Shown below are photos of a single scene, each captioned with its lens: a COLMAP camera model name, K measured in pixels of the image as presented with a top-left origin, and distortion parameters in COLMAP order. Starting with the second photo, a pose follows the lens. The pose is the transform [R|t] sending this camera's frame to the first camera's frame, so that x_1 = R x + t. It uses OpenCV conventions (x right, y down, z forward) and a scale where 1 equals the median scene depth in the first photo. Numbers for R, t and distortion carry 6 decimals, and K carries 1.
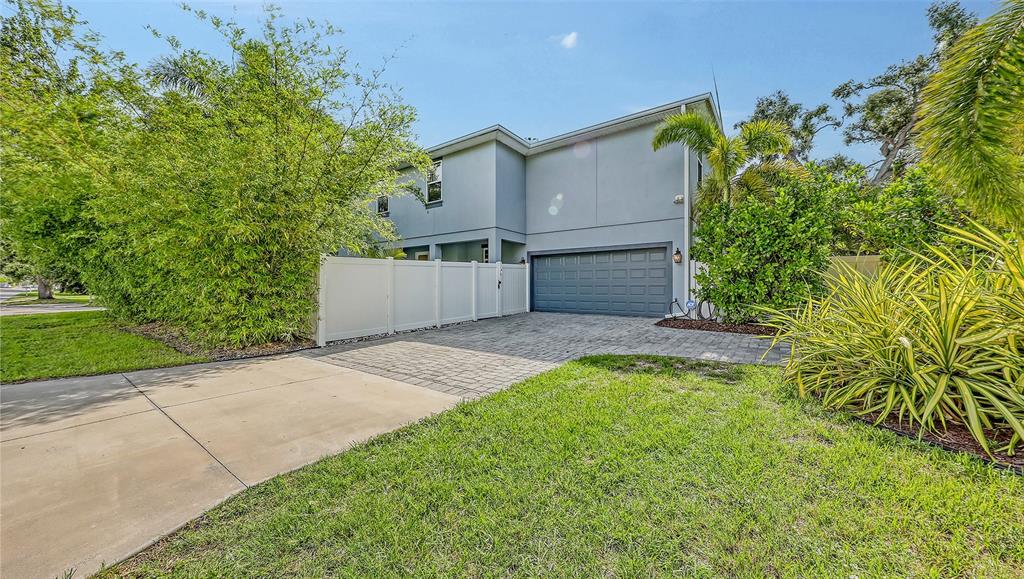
lens RADIAL K [[354.9, 0, 512.8], [0, 354.9, 287.5], [0, 0, 1]] dist [-0.002171, -0.000389]
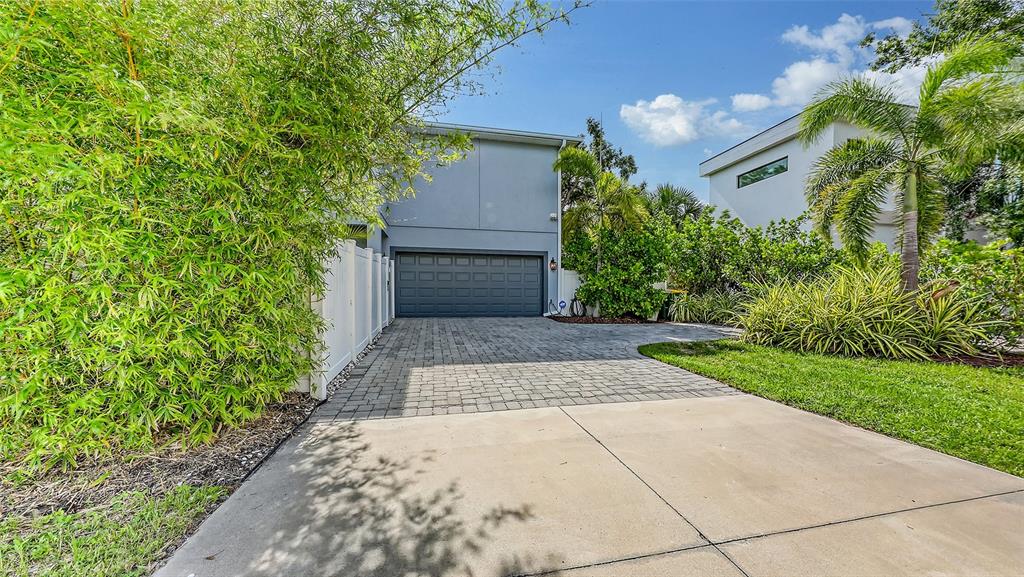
lens RADIAL K [[354.9, 0, 513.4], [0, 354.9, 295.3], [0, 0, 1]] dist [-0.002171, -0.000389]
pose [[0.660987, -0.001794, 0.750395, -0.519918], [-0.010182, 0.999884, 0.011360, 0.003043], [-0.750328, -0.015149, 0.660892, 0.305542]]
